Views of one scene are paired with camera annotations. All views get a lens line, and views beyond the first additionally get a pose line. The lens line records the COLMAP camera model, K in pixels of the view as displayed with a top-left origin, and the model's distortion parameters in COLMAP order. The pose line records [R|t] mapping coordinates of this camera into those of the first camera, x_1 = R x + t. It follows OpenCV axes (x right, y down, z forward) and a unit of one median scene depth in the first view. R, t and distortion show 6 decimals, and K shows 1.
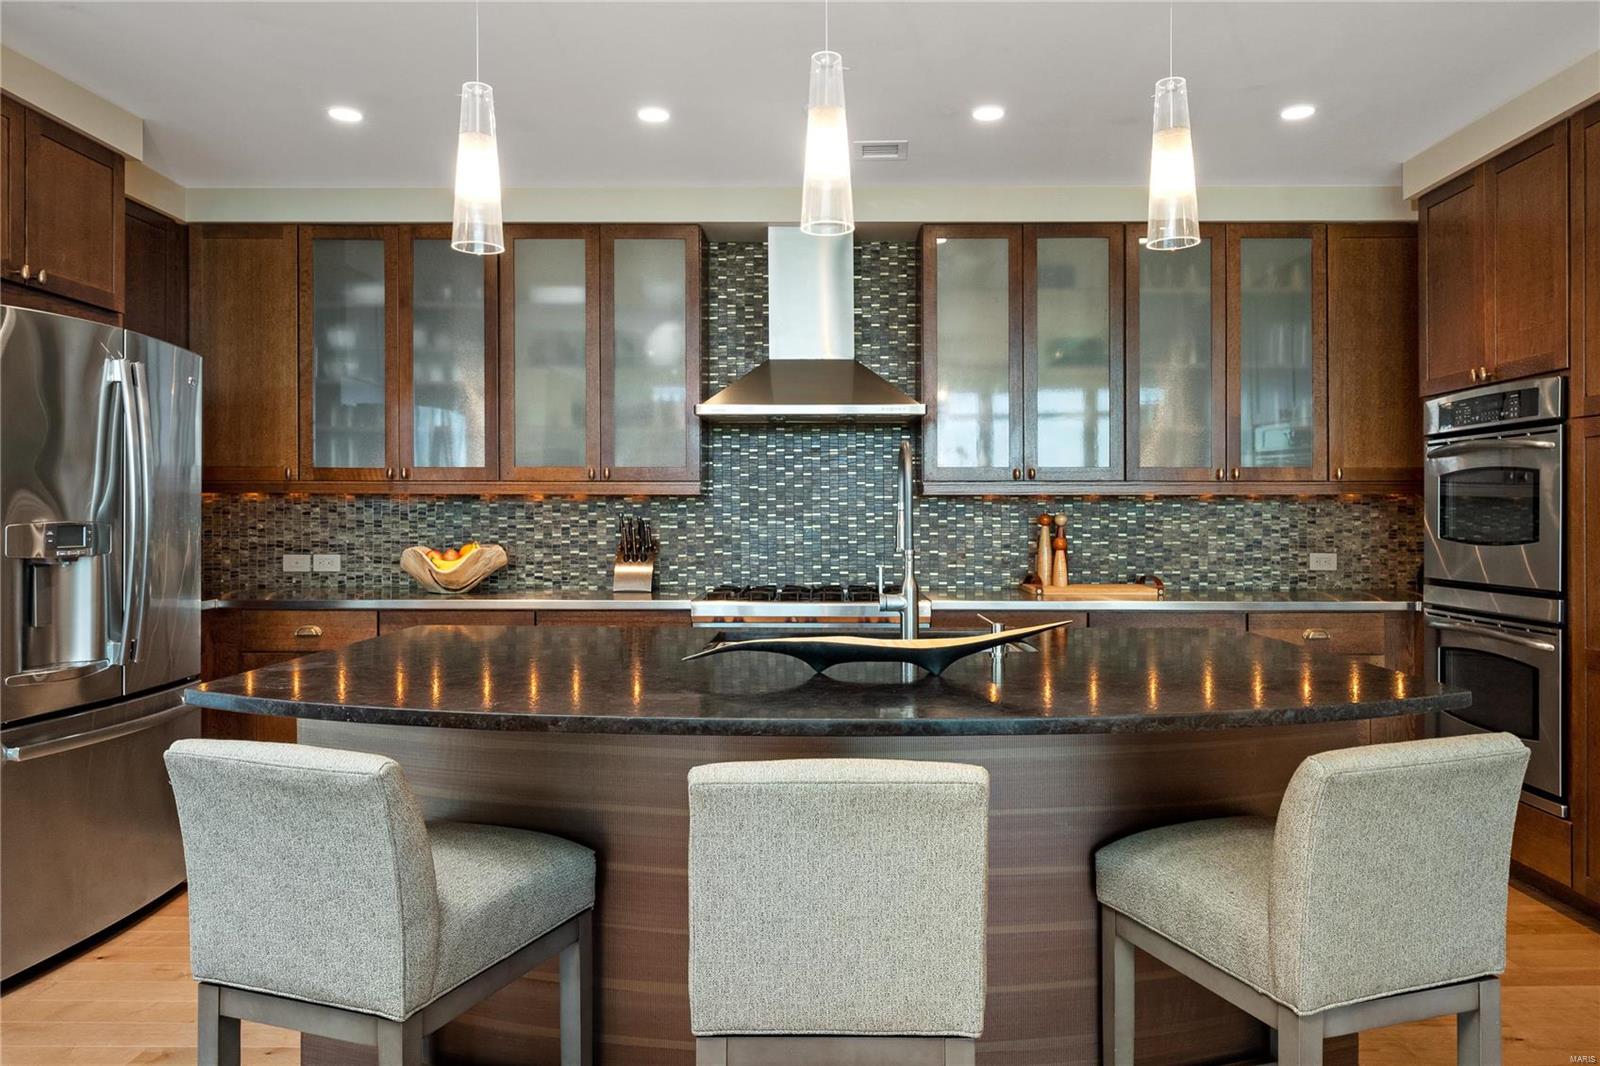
lens RADIAL K [[1148.6, 0, 675.8], [0, 1148.6, 521.7], [0, 0, 1]] dist [0.002012, -0.005905]
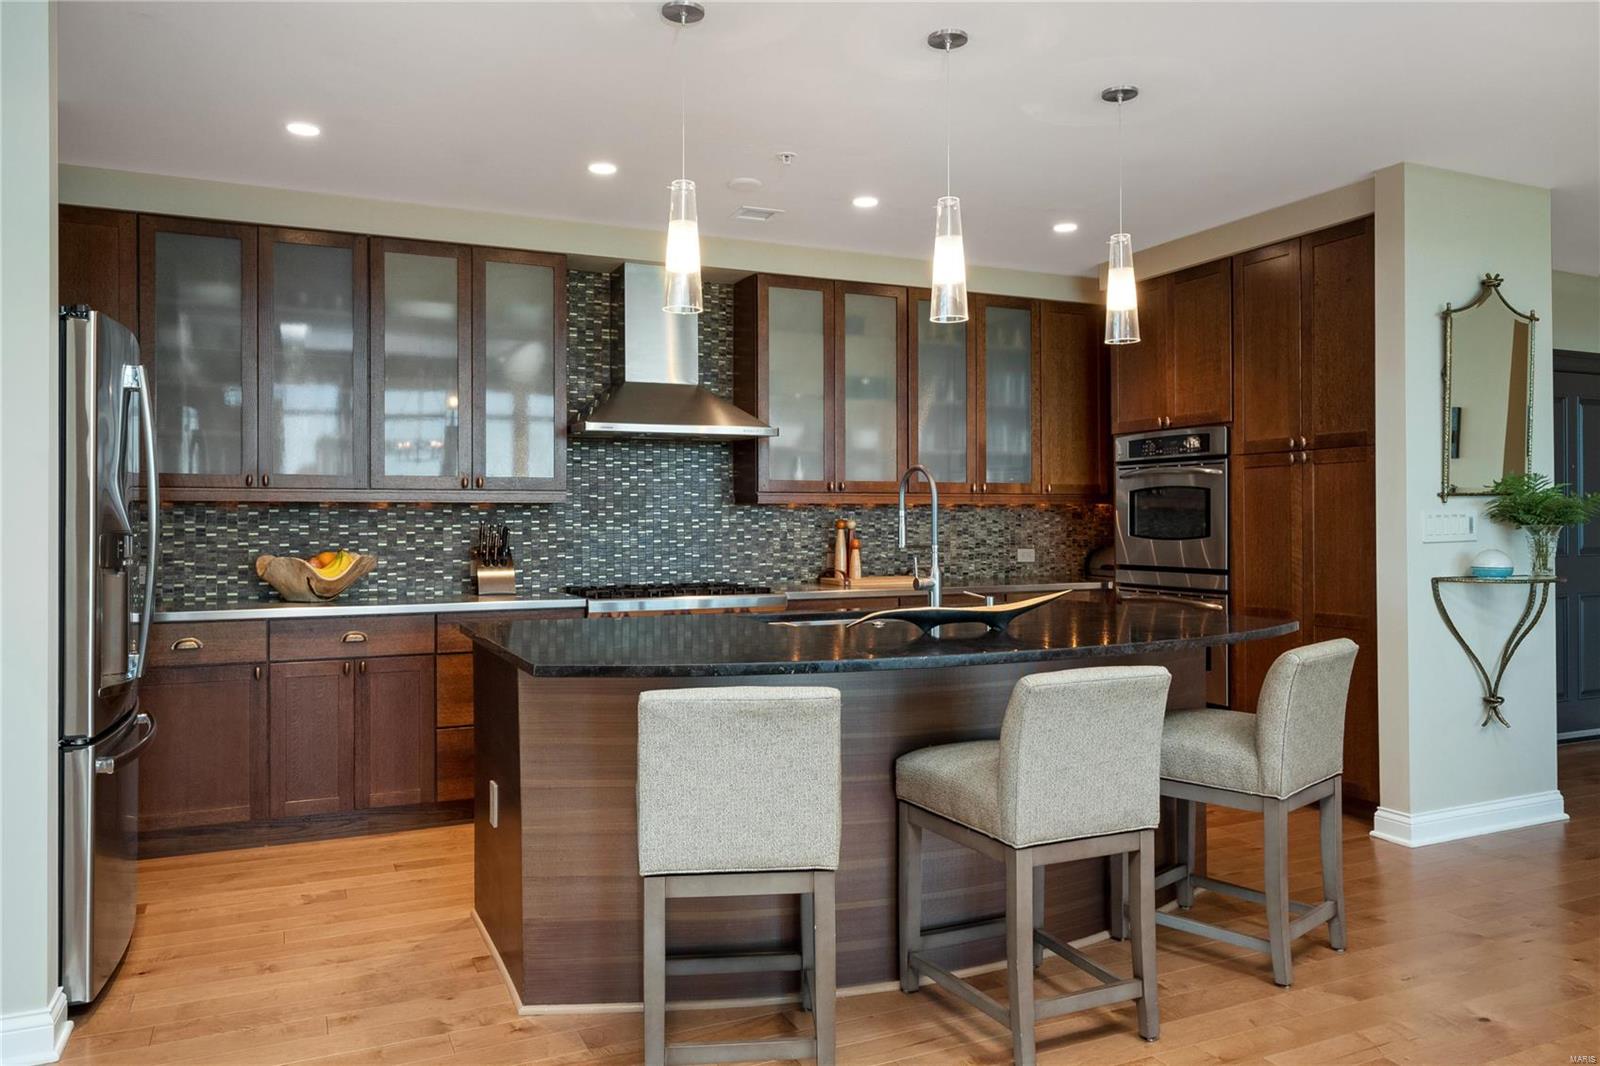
lens RADIAL K [[1148.6, 0, 803.3], [0, 1148.6, 529.3], [0, 0, 1]] dist [0.002012, -0.005905]
pose [[0.903431, -0.007401, 0.428669, -0.237227], [0.007022, 0.999972, 0.002464, 0.000319], [-0.428676, 0.000784, 0.903458, -0.078264]]
